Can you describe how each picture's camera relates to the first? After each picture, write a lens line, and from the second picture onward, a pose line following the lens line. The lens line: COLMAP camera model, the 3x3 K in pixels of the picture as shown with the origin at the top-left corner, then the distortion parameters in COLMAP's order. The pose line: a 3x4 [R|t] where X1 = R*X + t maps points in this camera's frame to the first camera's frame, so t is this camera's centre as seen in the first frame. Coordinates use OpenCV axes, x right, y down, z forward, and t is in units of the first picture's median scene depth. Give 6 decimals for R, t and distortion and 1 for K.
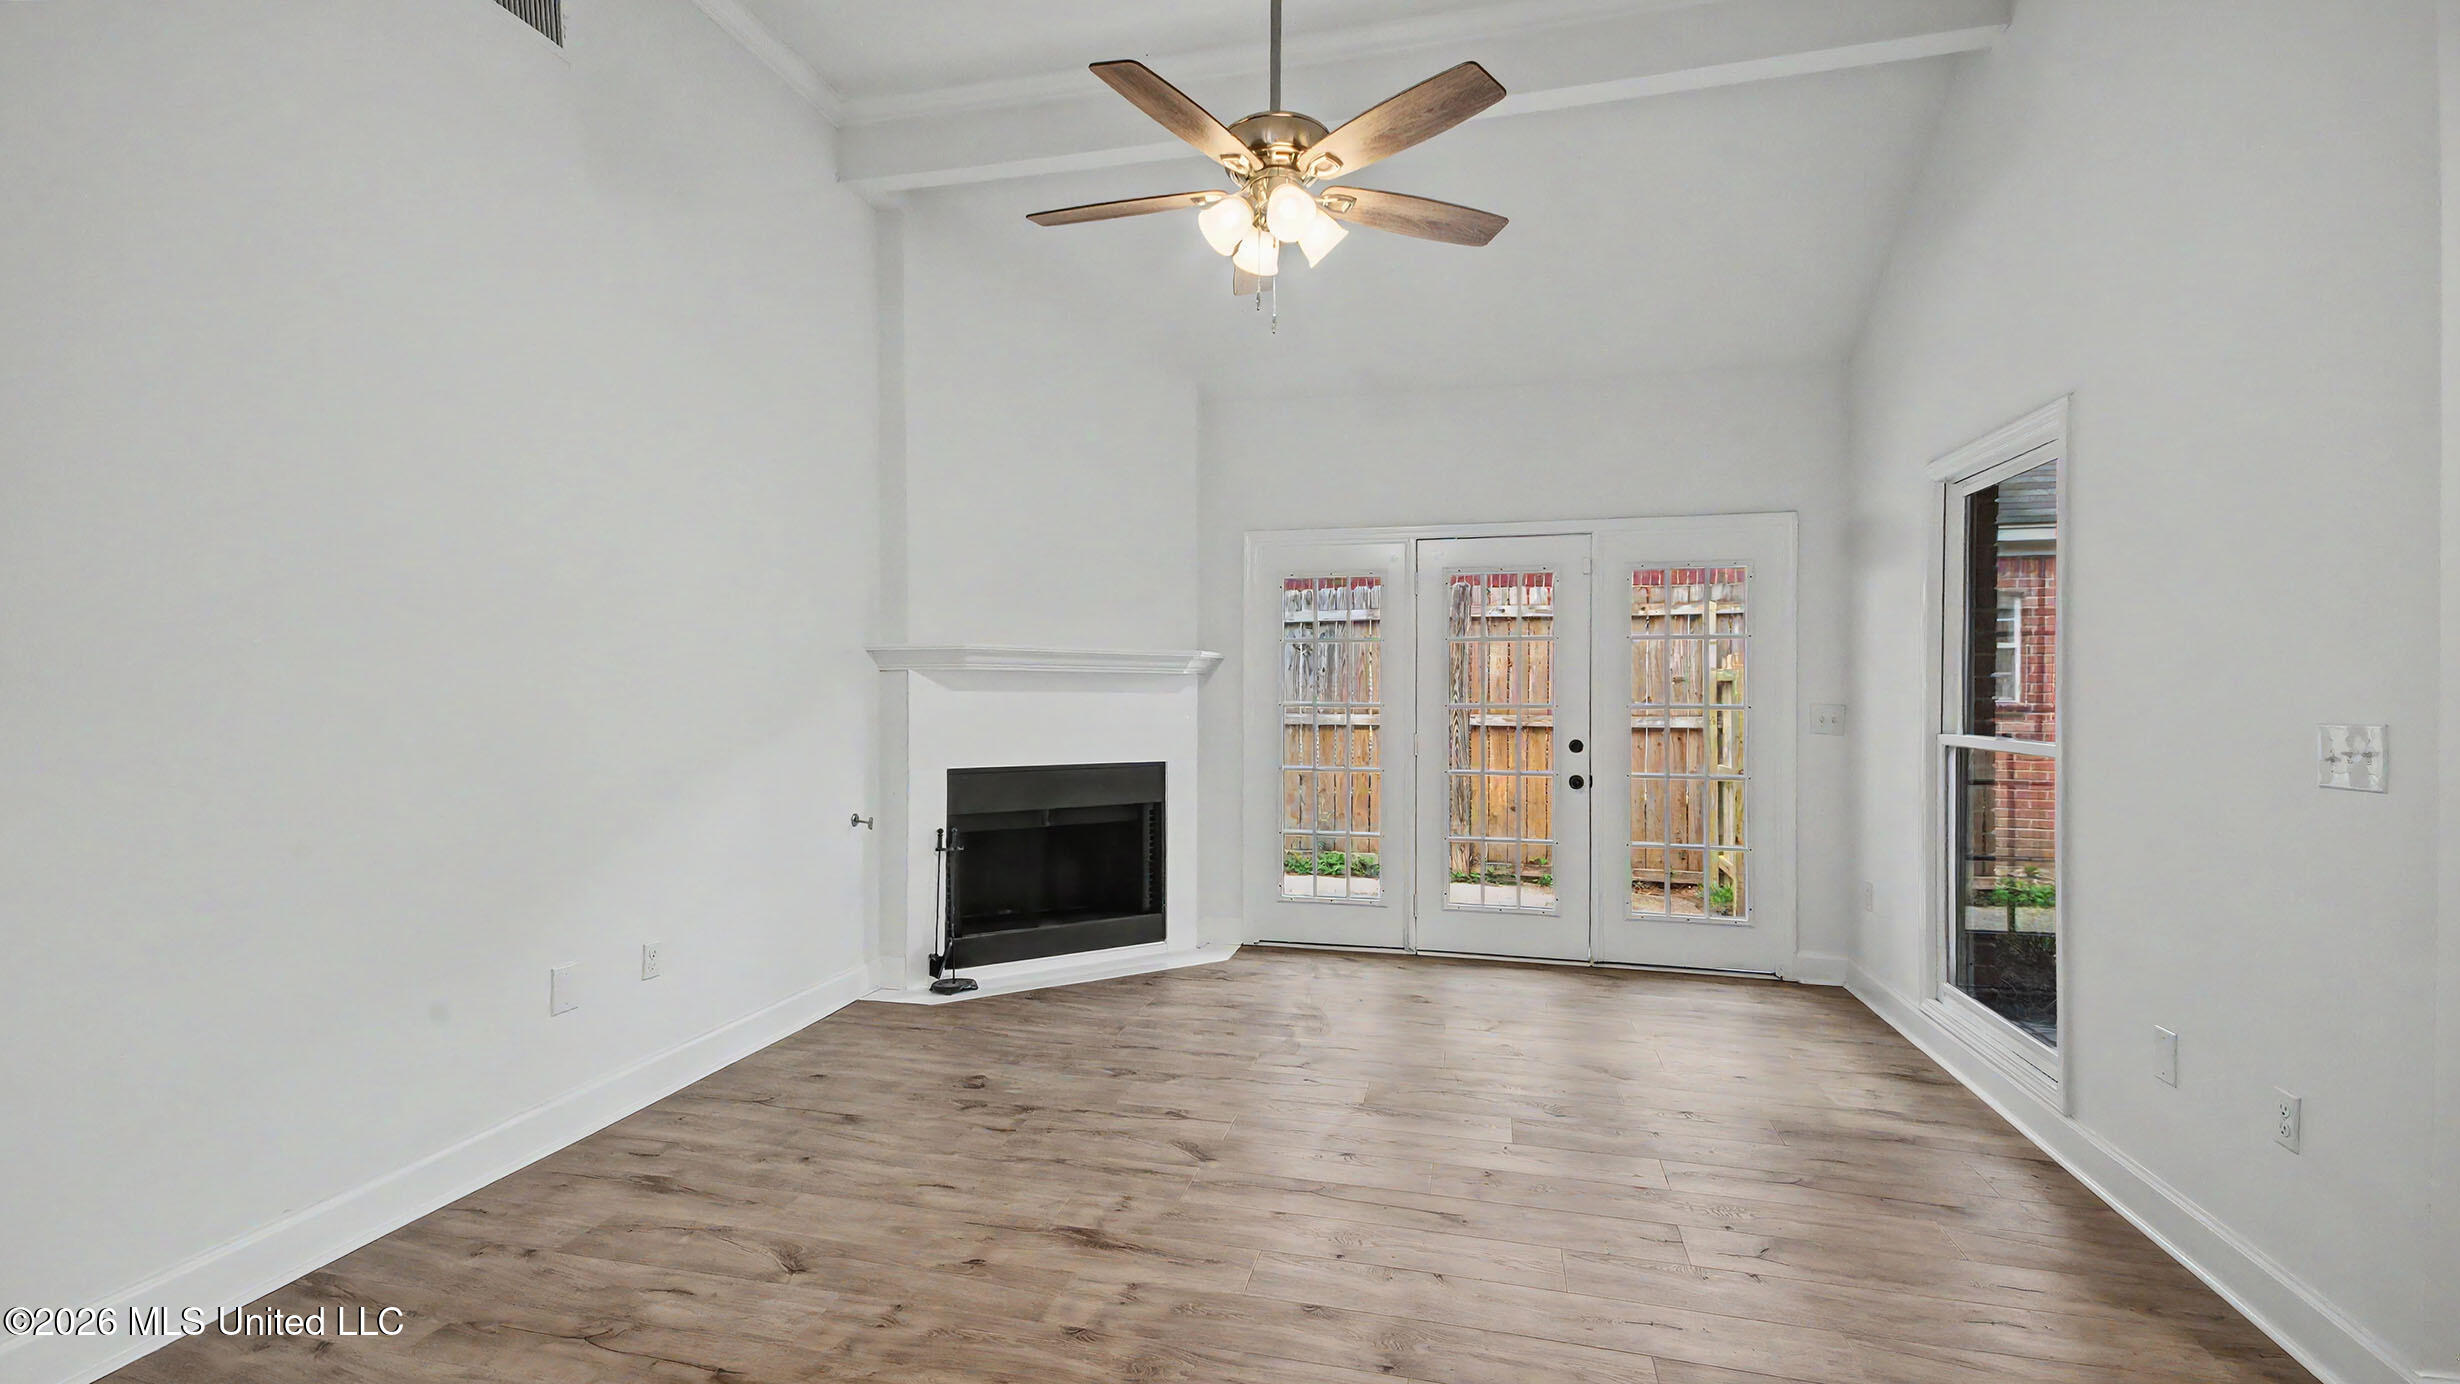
lens RADIAL K [[1083.8, 0, 1219.4], [0, 1083.8, 694.9], [0, 0, 1]] dist [0.054931, -0.022046]
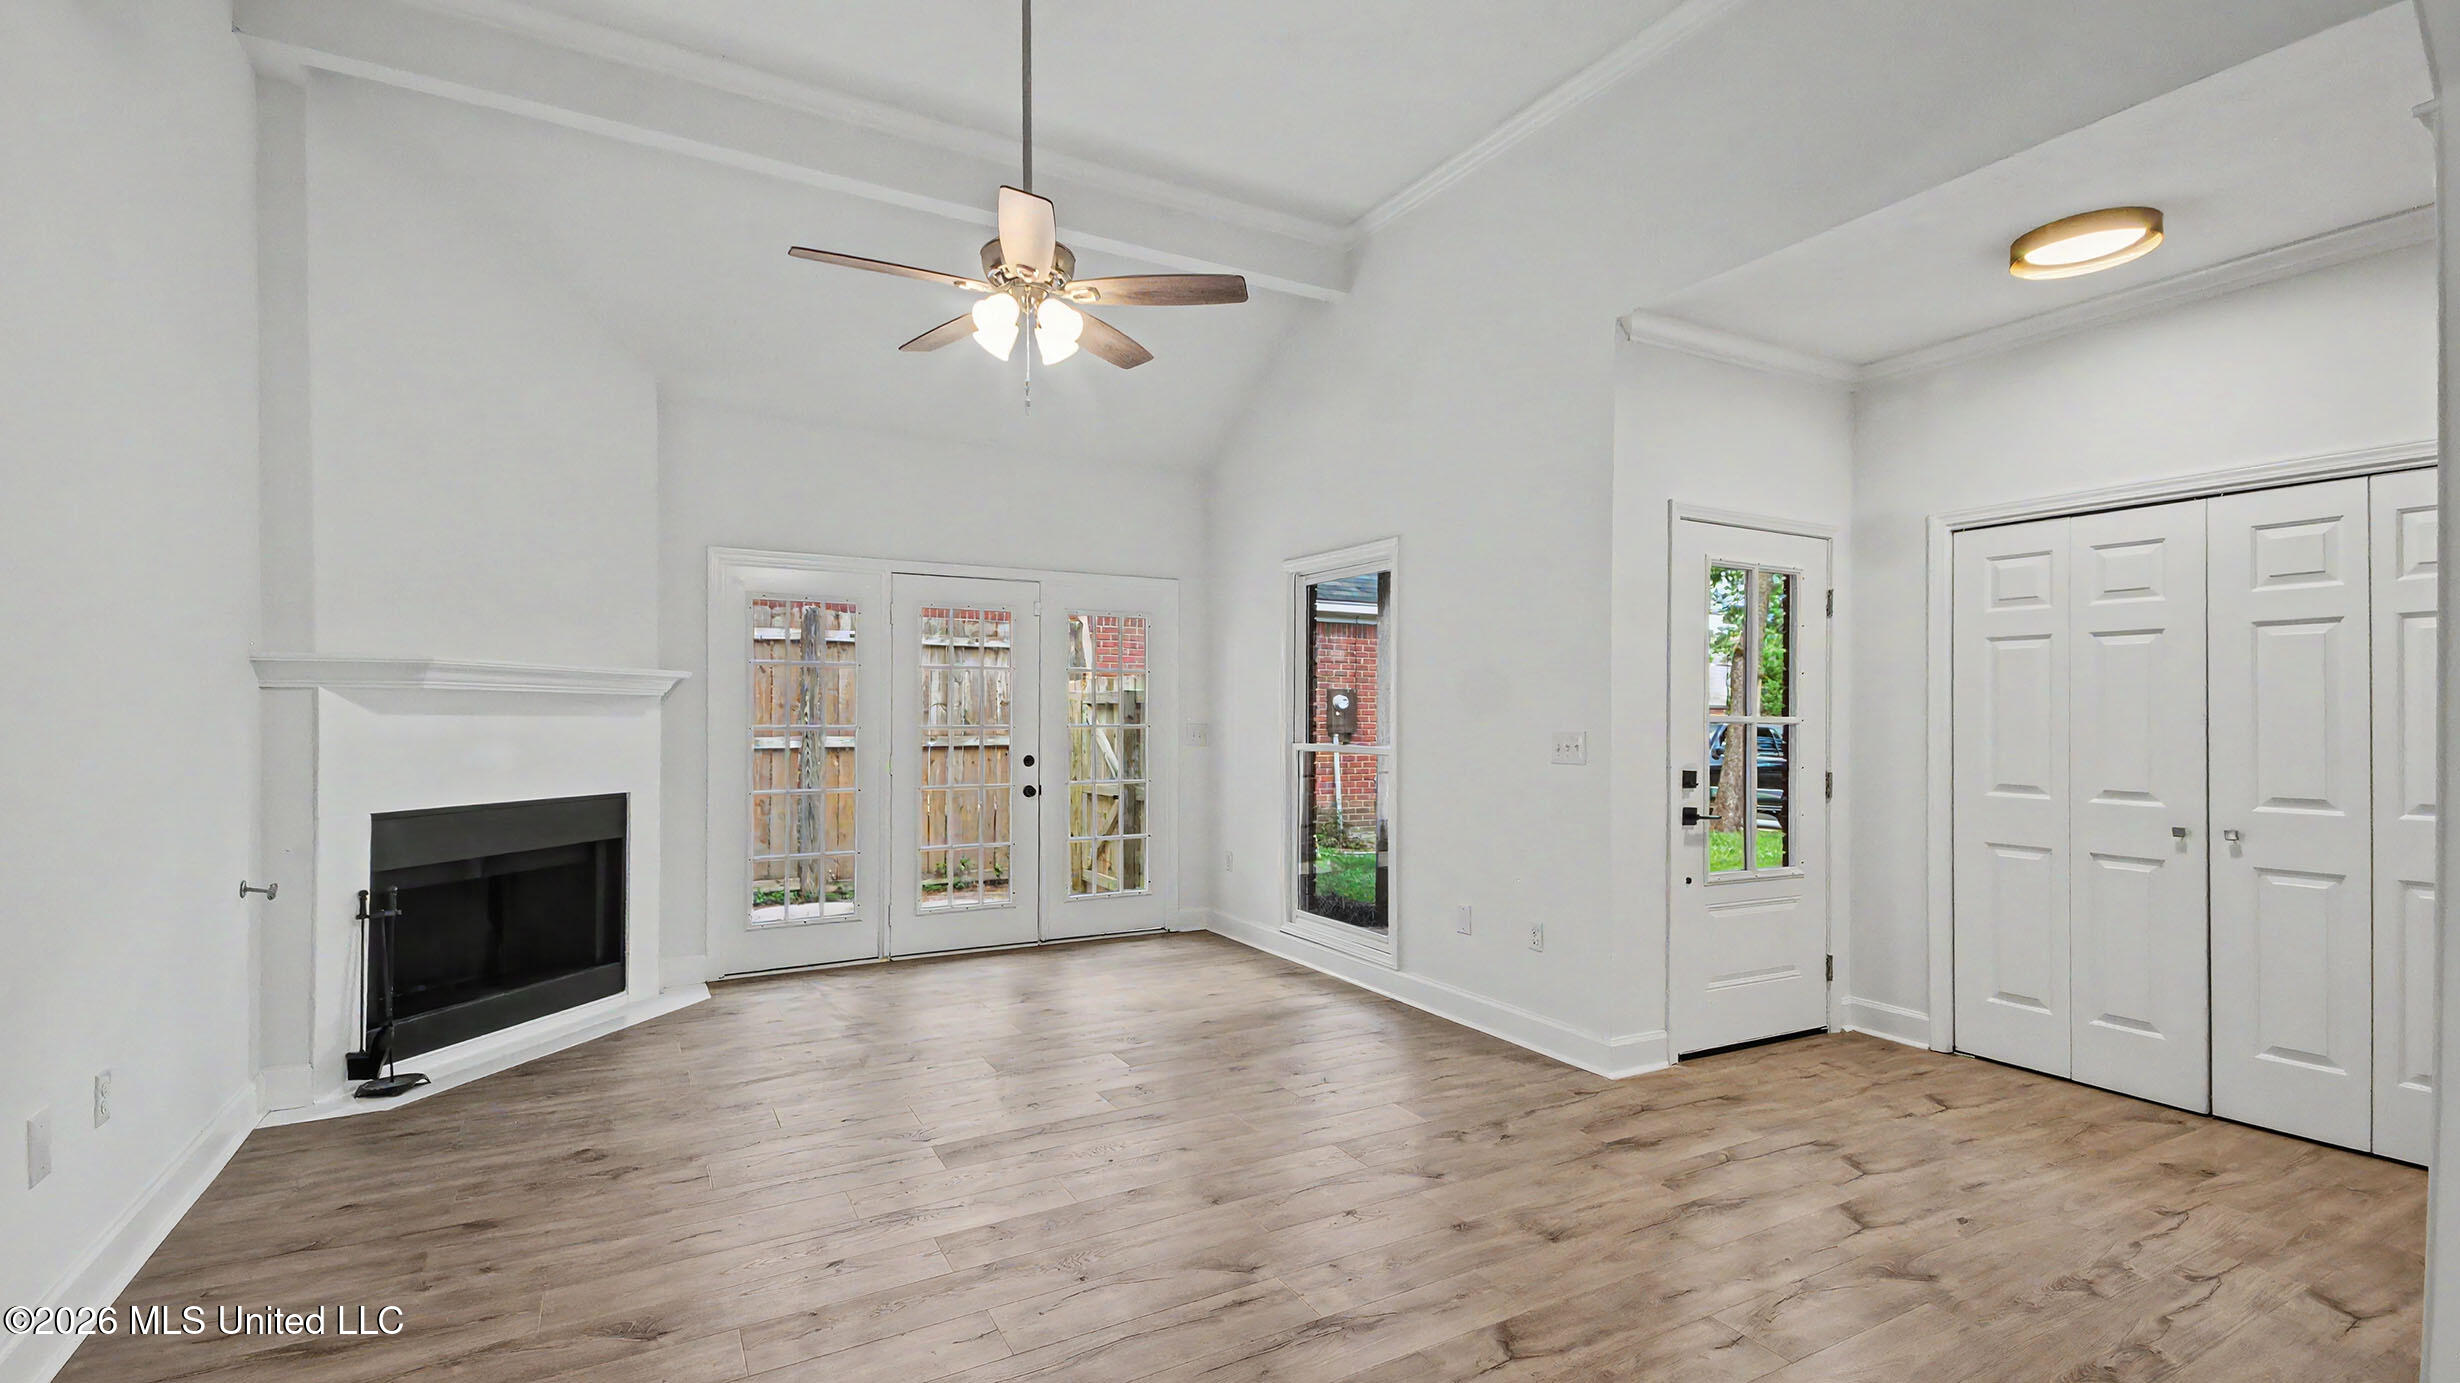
lens RADIAL K [[1091.5, 0, 1221.1], [0, 1091.5, 714.1], [0, 0, 1]] dist [0.052465, -0.017412]
pose [[0.732785, -0.000675, 0.680460, -0.359822], [0.001681, 0.999998, -0.000818, -0.002690], [-0.680458, 0.001743, 0.732785, -0.012255]]
